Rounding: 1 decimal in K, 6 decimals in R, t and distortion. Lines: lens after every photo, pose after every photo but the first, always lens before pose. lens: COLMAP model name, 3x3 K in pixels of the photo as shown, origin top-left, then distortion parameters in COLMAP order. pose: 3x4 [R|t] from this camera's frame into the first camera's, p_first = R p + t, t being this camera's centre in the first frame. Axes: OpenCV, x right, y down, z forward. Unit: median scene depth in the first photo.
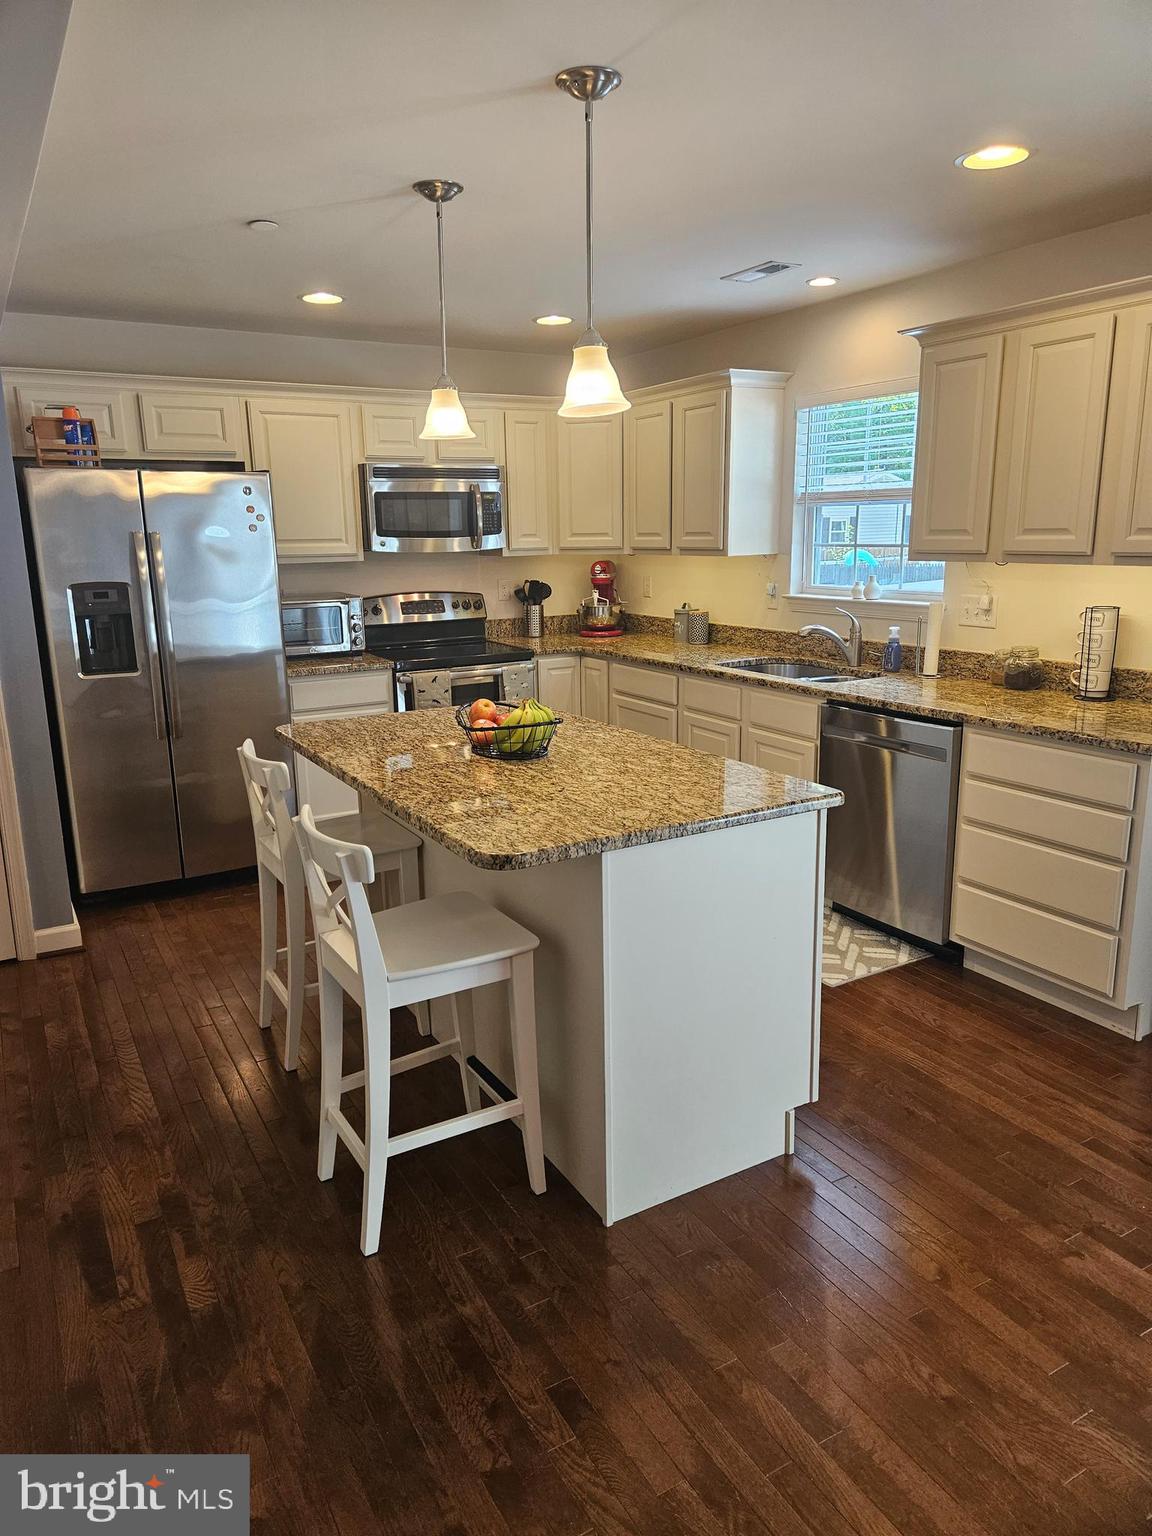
lens RADIAL K [[1019.3, 0, 557.4], [0, 1019.3, 754.7], [0, 0, 1]] dist [0.077511, -0.063166]
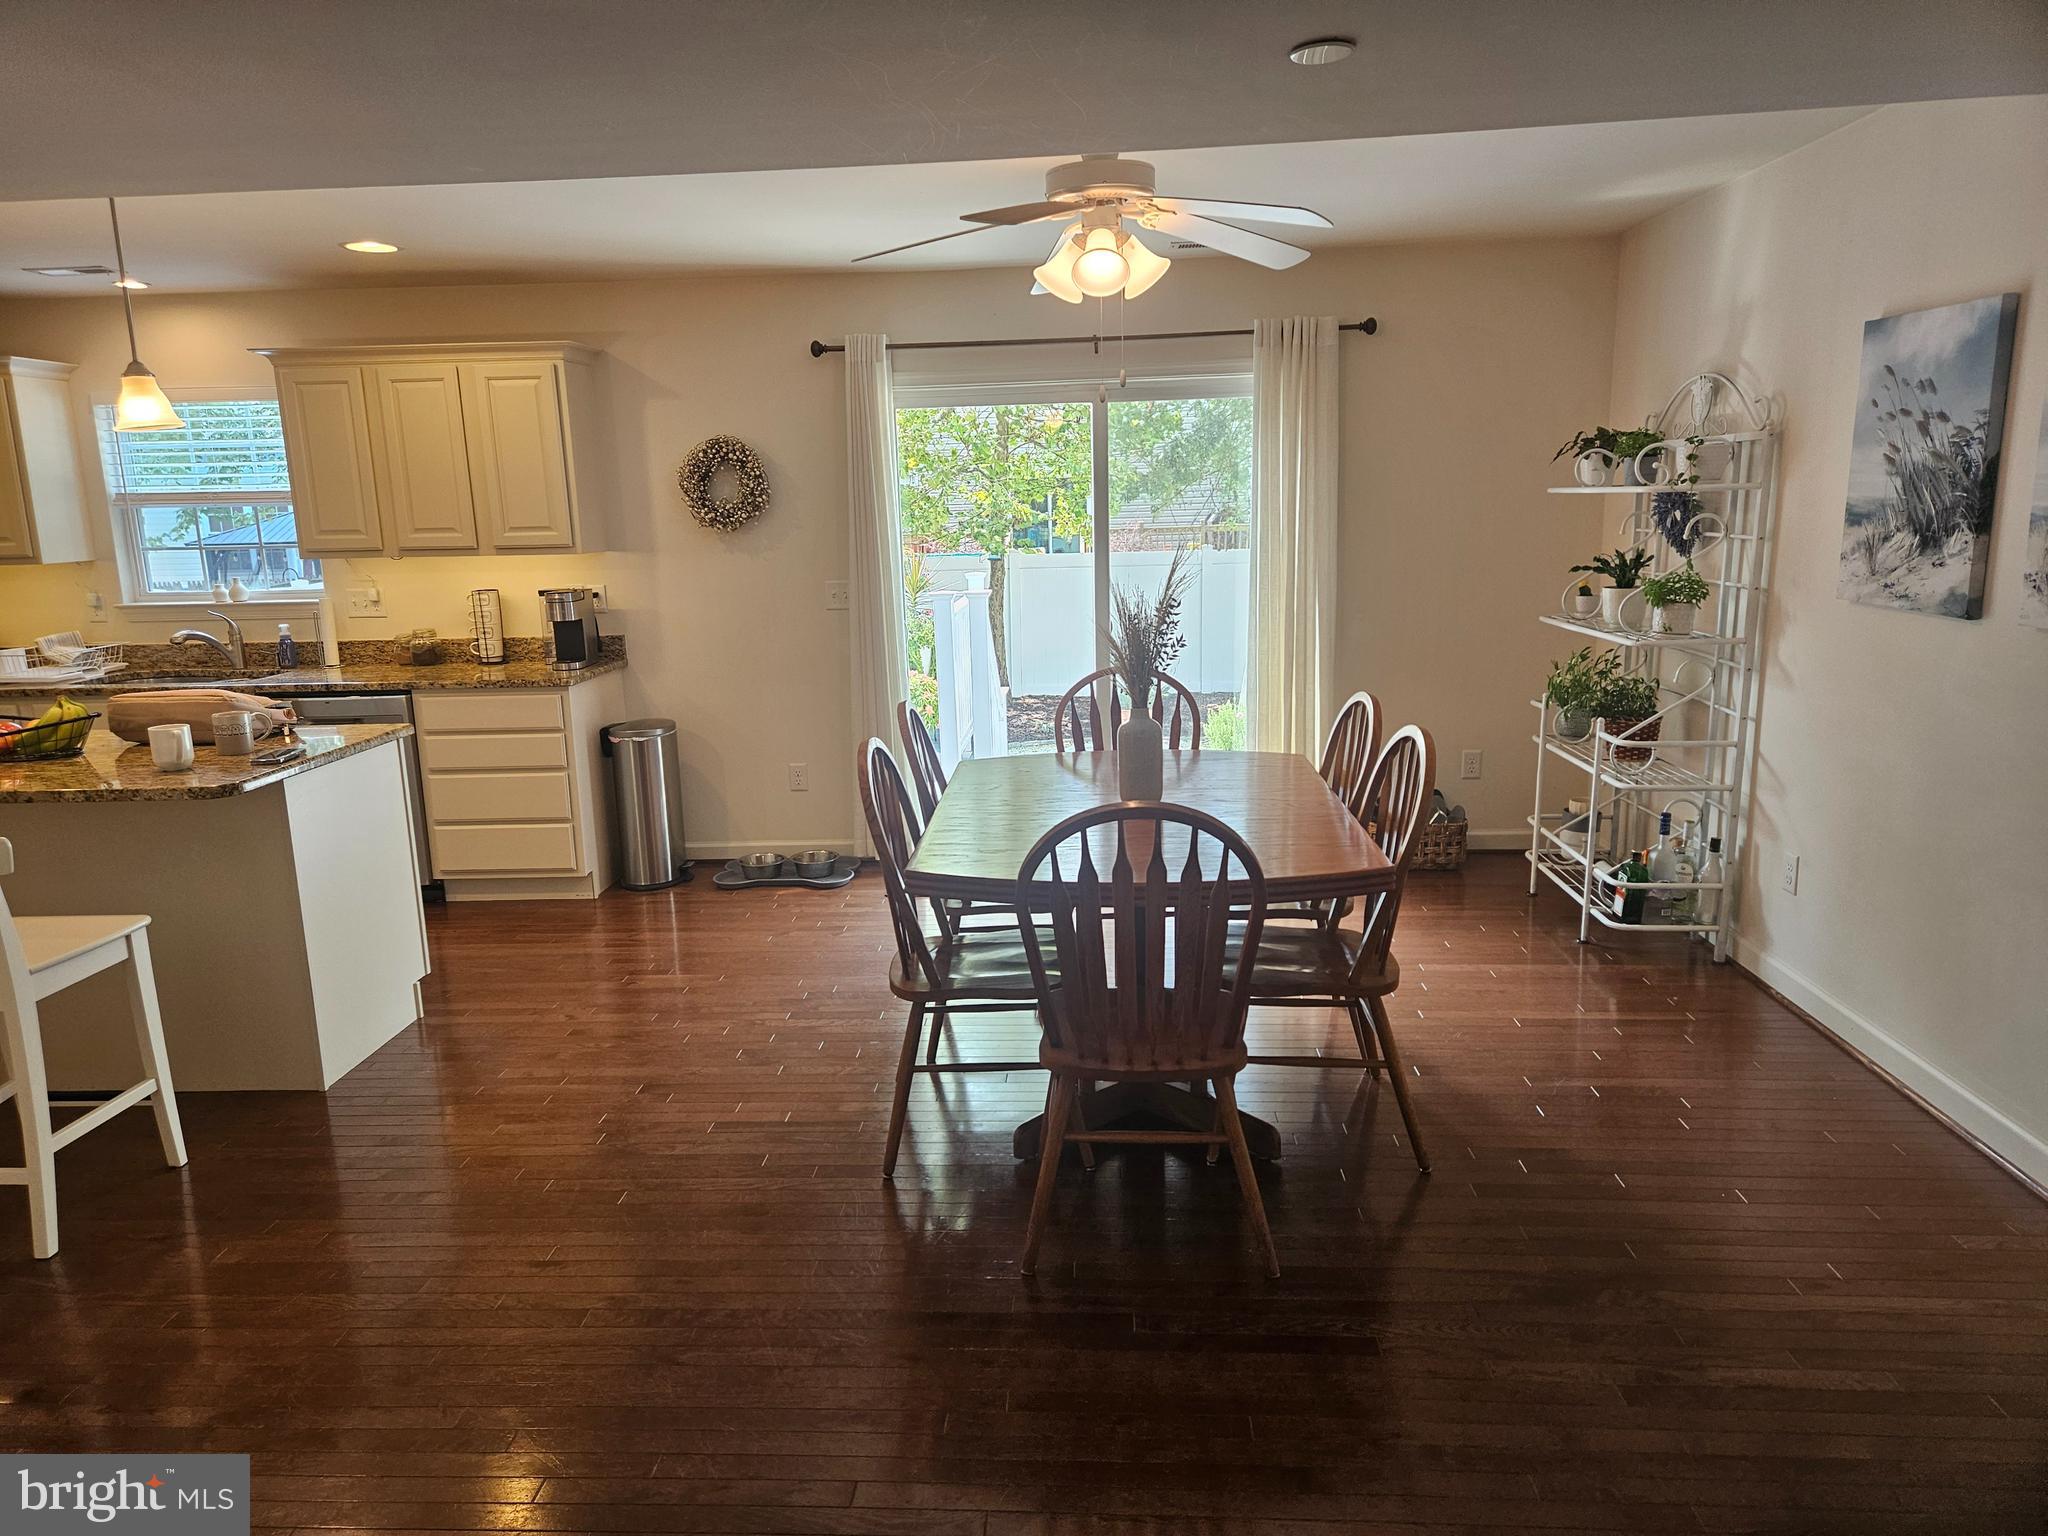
lens RADIAL K [[1359.1, 0, 1006.4], [0, 1359.1, 774.5], [0, 0, 1]] dist [0.077511, -0.063166]
pose [[0.542341, -0.163362, 0.824123, -0.498968], [0.201415, 0.977590, 0.061235, 0.093710], [-0.815658, 0.132780, 0.563091, -0.392555]]
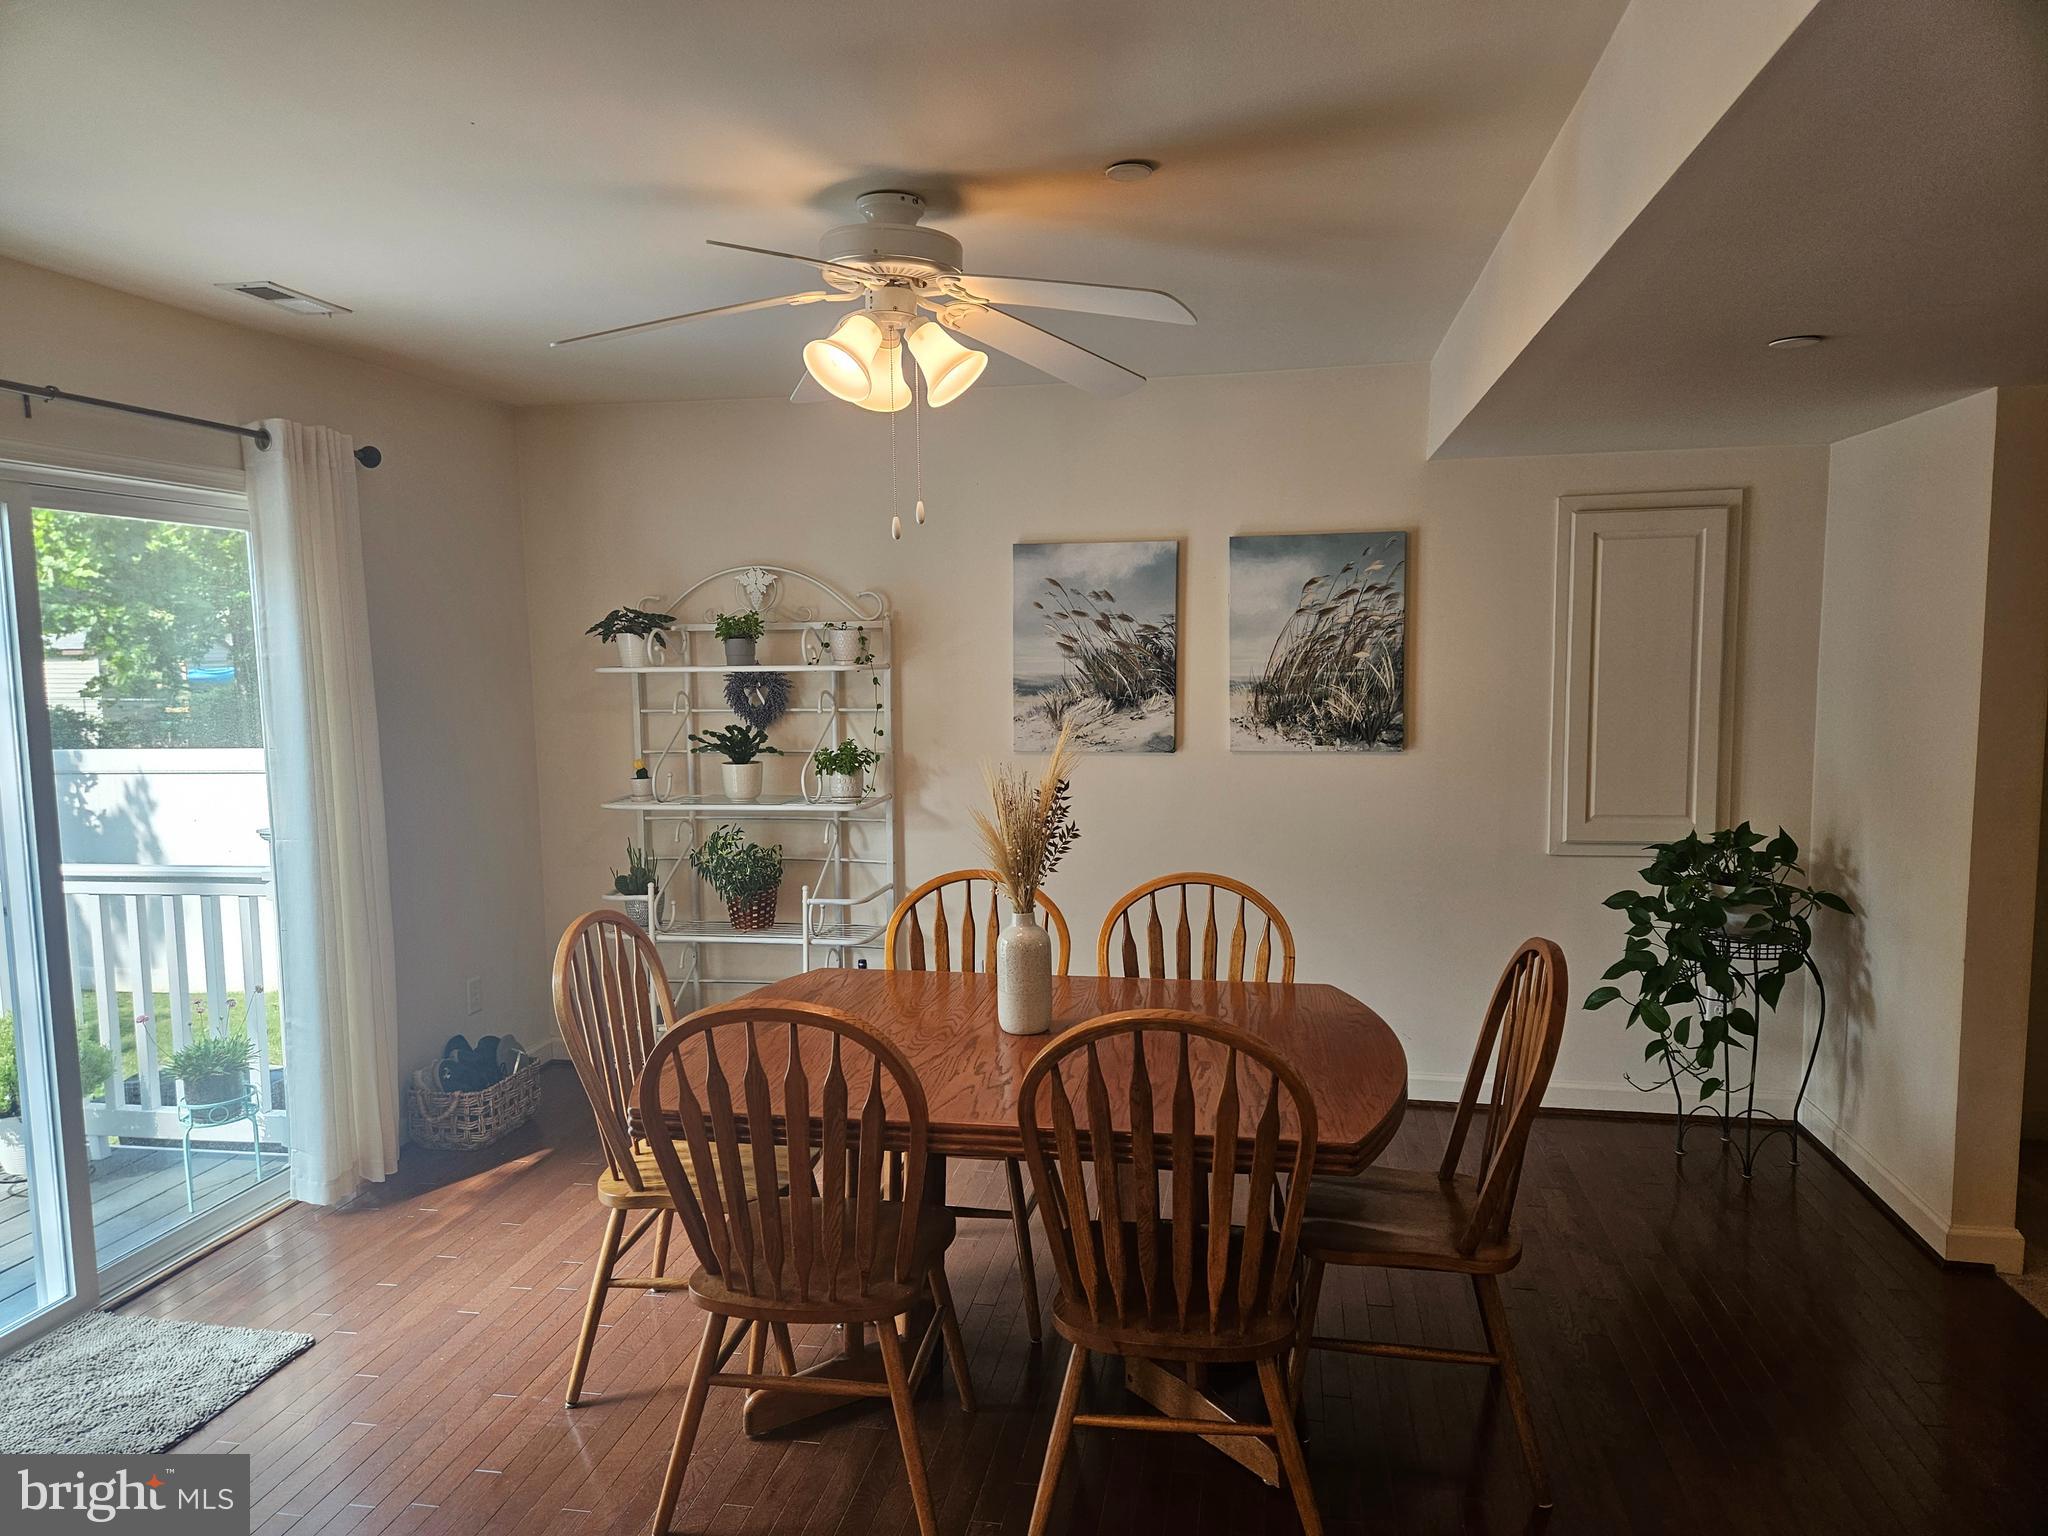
lens RADIAL K [[1359.1, 0, 1024.2], [0, 1359.1, 786.5], [0, 0, 1]] dist [0.077511, -0.063166]
pose [[-0.772653, -0.037465, 0.633722, -0.133973], [0.166641, 0.951281, 0.259412, -0.149019], [-0.612567, 0.306039, -0.728767, 0.612810]]
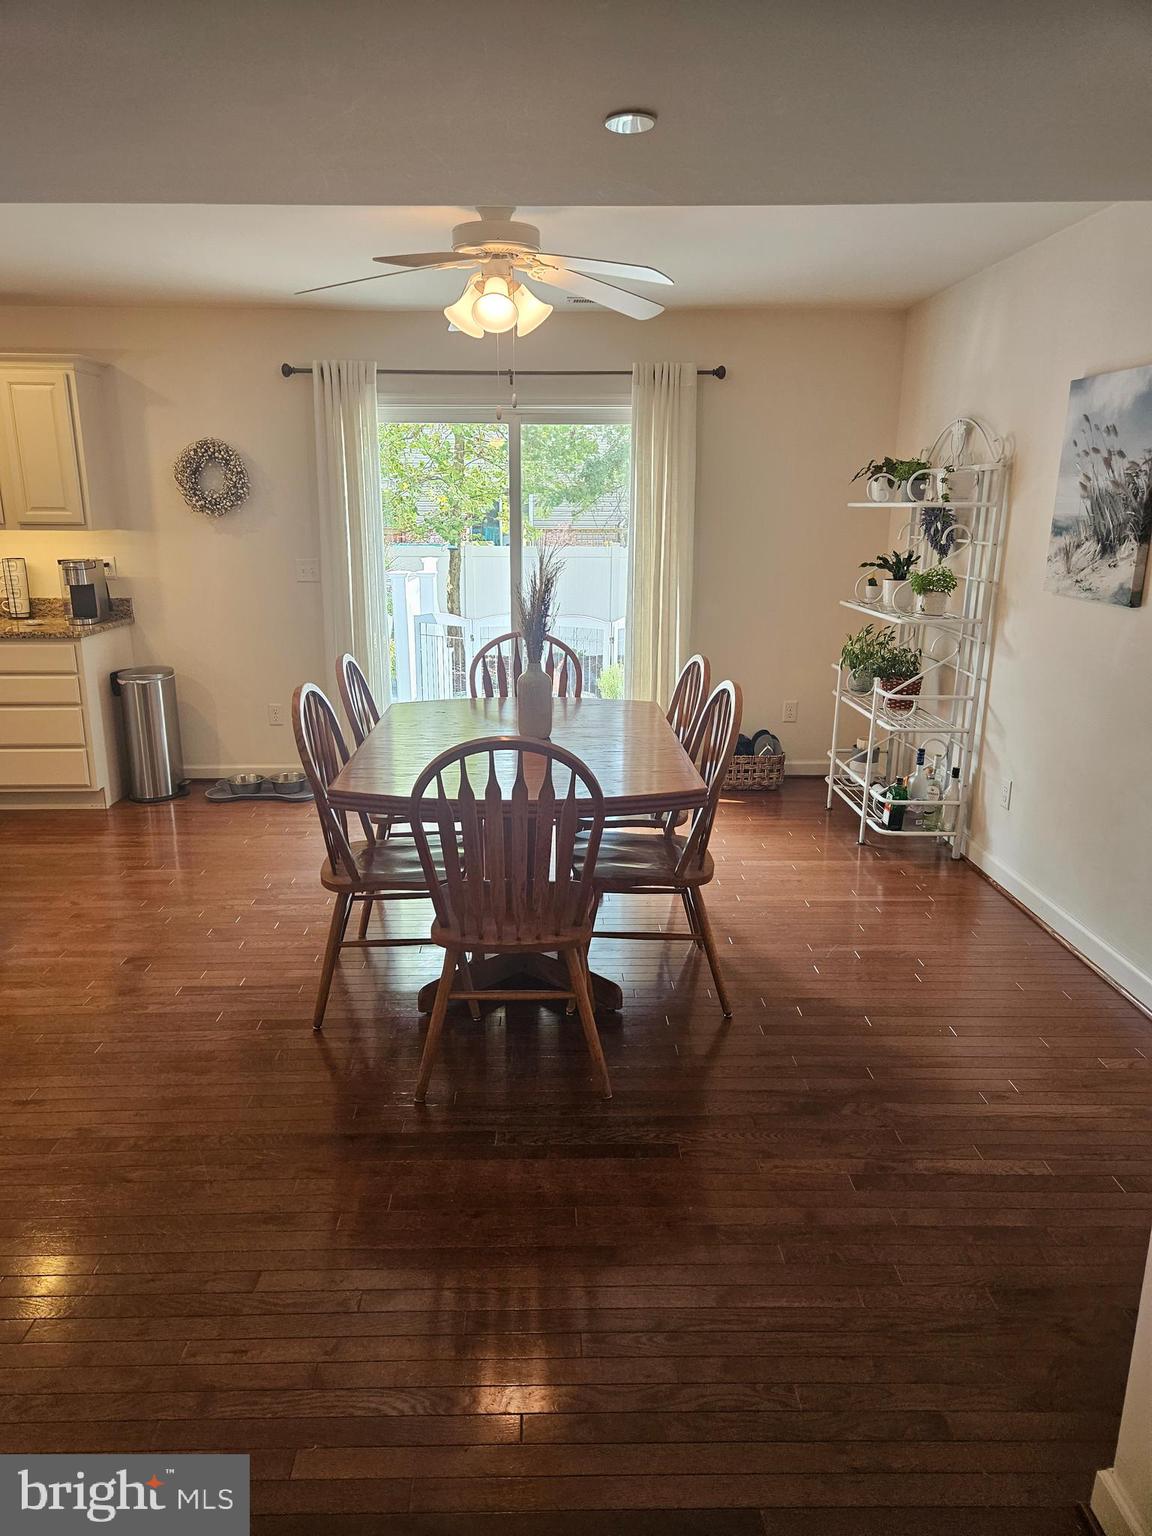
lens RADIAL K [[1019.3, 0, 564.2], [0, 1019.3, 768.9], [0, 0, 1]] dist [0.077511, -0.063166]
pose [[0.470511, -0.201699, 0.859033, -0.444412], [0.182708, 0.974696, 0.128783, 0.106164], [-0.863271, 0.096358, 0.495457, -0.414348]]
